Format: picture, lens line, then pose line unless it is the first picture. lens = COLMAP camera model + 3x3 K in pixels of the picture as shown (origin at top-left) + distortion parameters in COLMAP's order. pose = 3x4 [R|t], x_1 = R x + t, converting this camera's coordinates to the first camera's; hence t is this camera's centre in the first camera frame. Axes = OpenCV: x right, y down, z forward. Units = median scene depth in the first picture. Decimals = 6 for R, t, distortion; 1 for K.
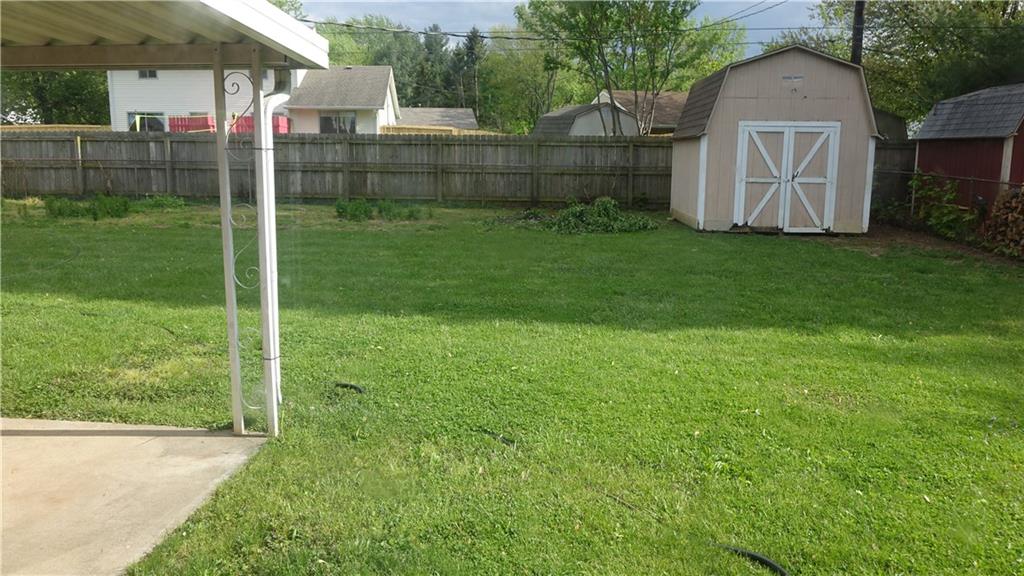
lens RADIAL K [[802.3, 0, 510.3], [0, 802.3, 288.5], [0, 0, 1]] dist [-0.000155, 0.005193]
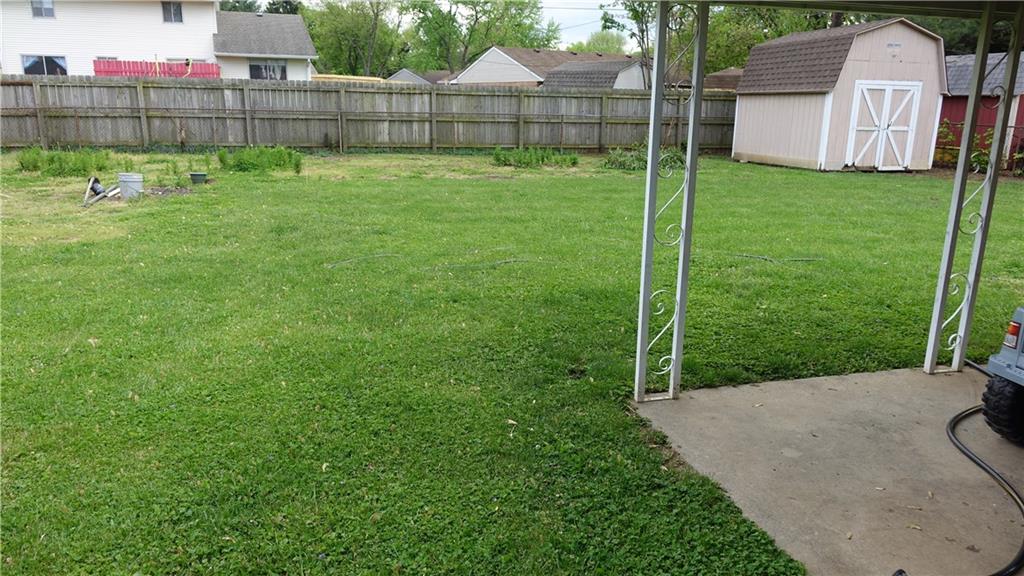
lens RADIAL K [[693.4, 0, 511.8], [0, 693.4, 288.0], [0, 0, 1]] dist [0.016832, -0.018586]
pose [[0.950685, -0.073050, 0.301434, -0.405467], [0.044369, 0.993904, 0.100929, -0.016244], [-0.306969, -0.082577, 0.948130, 0.089827]]
